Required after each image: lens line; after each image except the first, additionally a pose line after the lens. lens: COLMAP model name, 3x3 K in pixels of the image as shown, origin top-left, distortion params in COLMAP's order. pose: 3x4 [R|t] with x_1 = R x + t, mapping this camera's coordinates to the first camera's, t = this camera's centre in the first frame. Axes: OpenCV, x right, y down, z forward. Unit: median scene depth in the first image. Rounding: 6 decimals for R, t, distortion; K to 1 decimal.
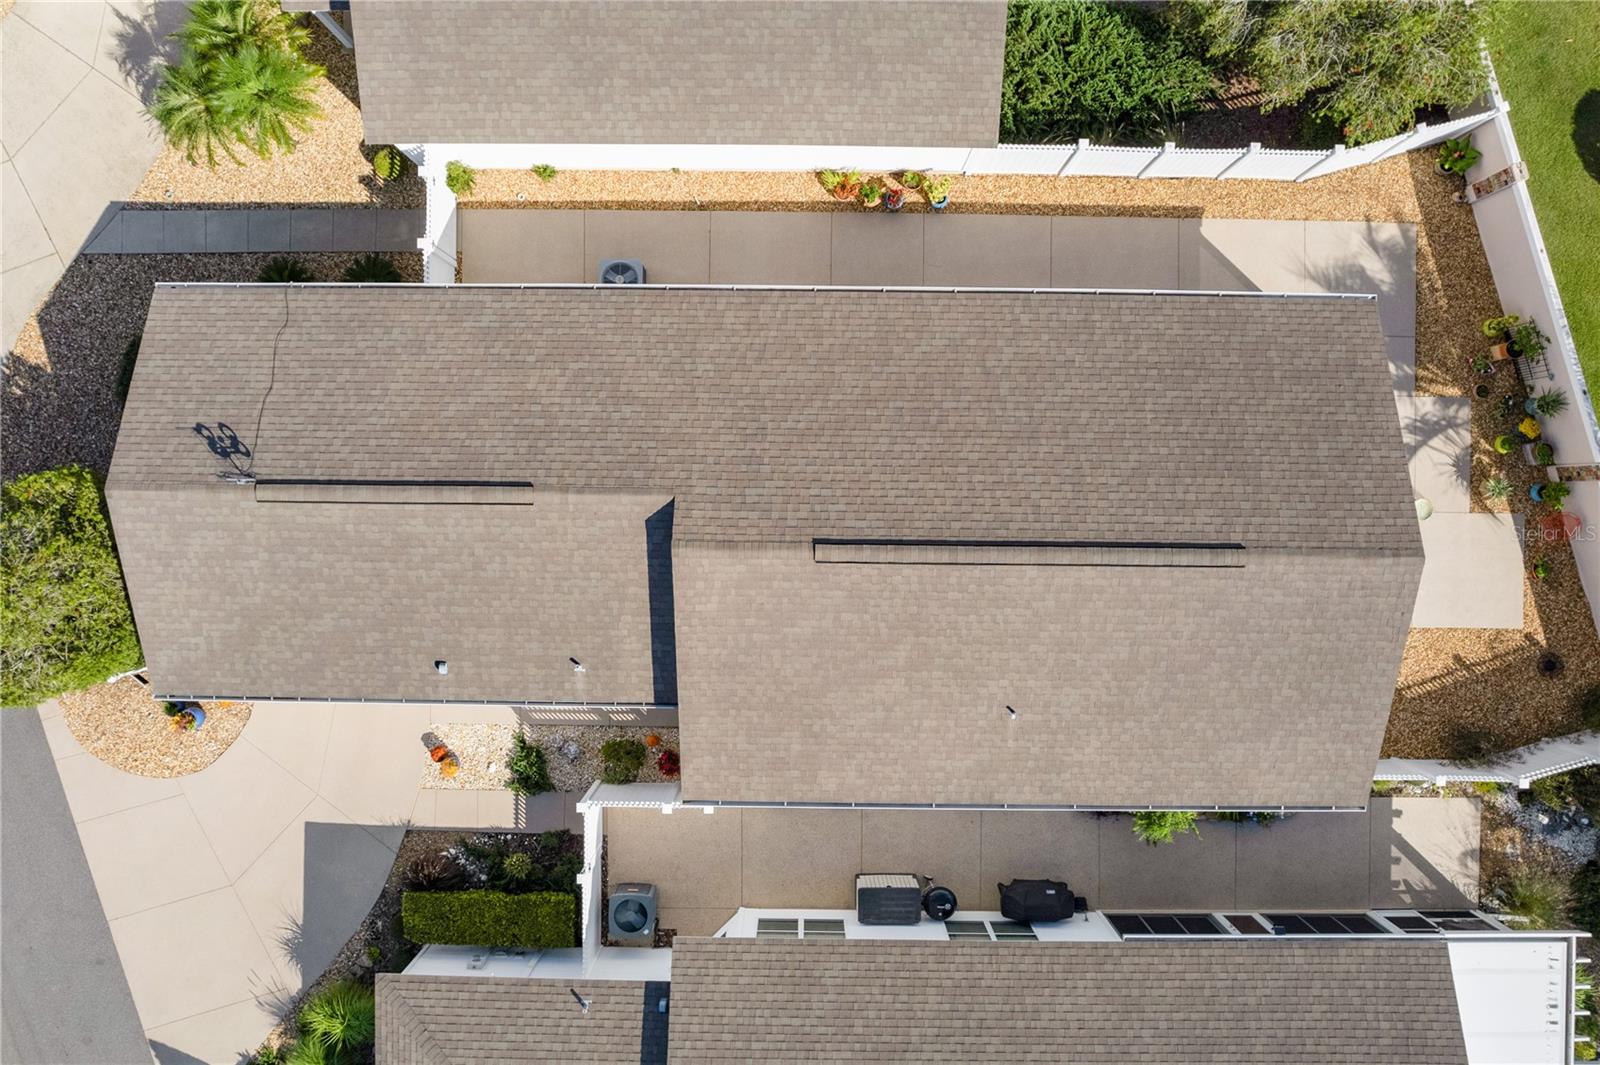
lens RADIAL K [[1223.4, 0, 797.4], [0, 1223.4, 510.2], [0, 0, 1]] dist [-0.069565, 0.047715]
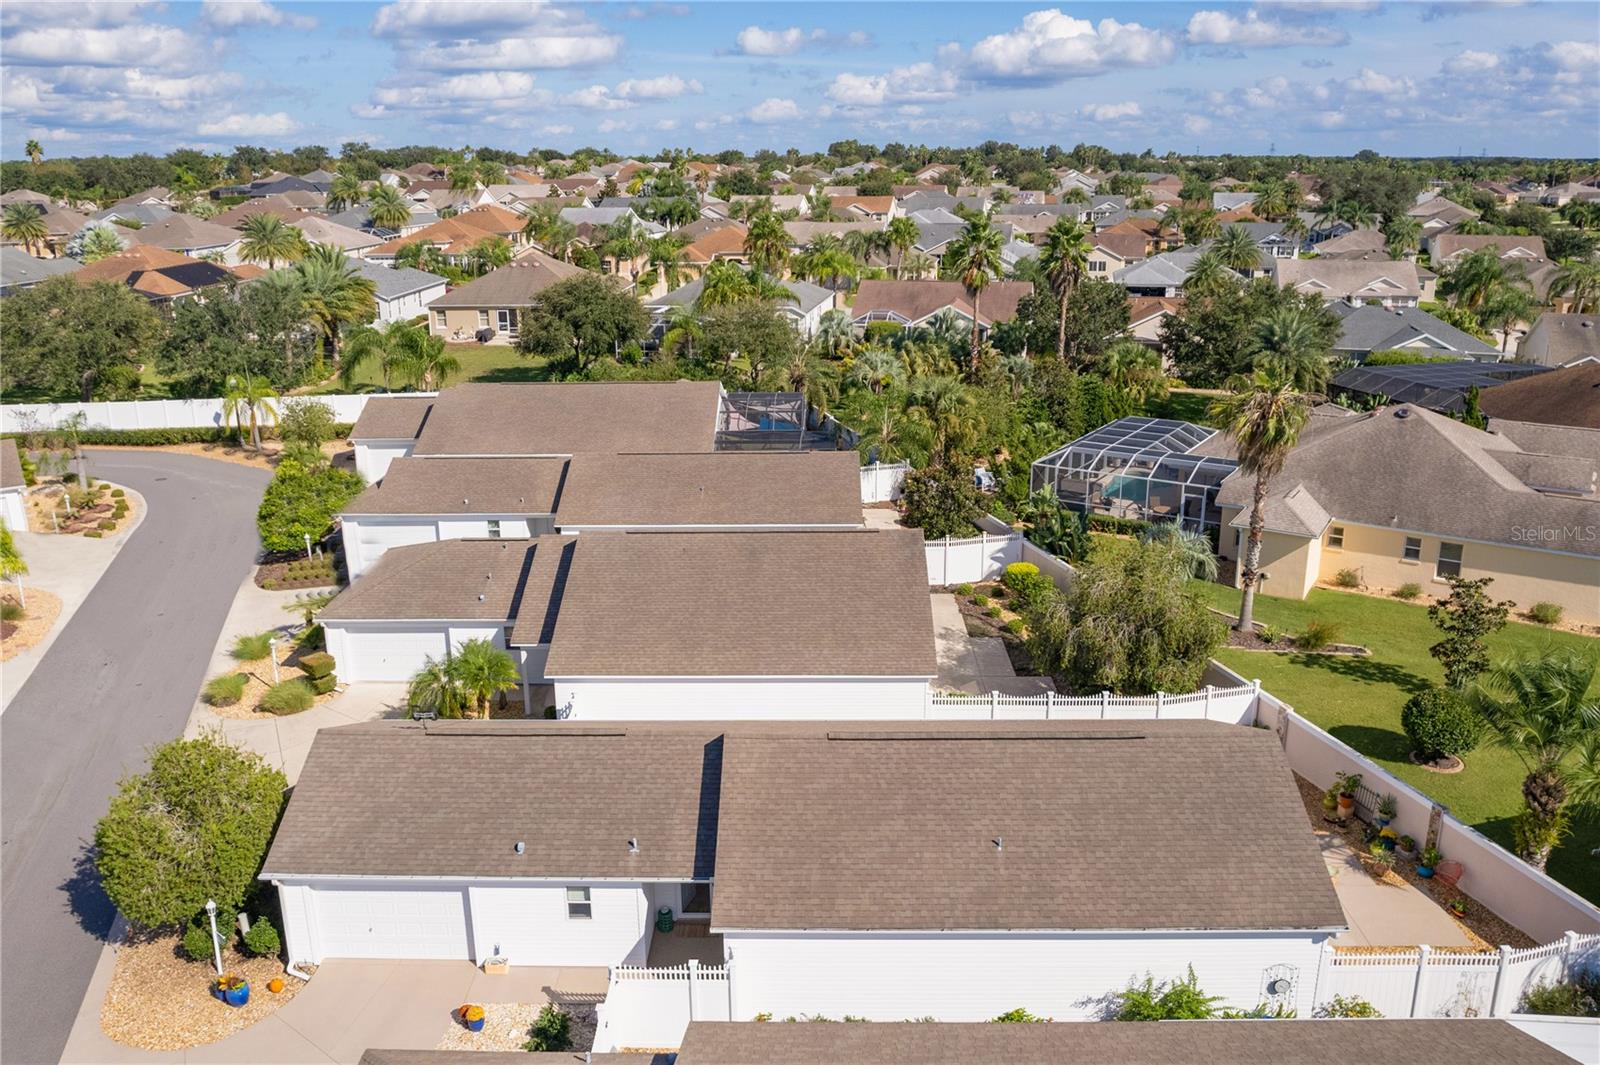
lens RADIAL K [[1223.4, 0, 797.4], [0, 1223.4, 510.2], [0, 0, 1]] dist [-0.069565, 0.047715]
pose [[0.999978, -0.000981, -0.006624, -0.010625], [-0.006128, 0.264684, -0.964316, 1.213856], [0.002699, 0.964335, 0.264673, 0.368964]]
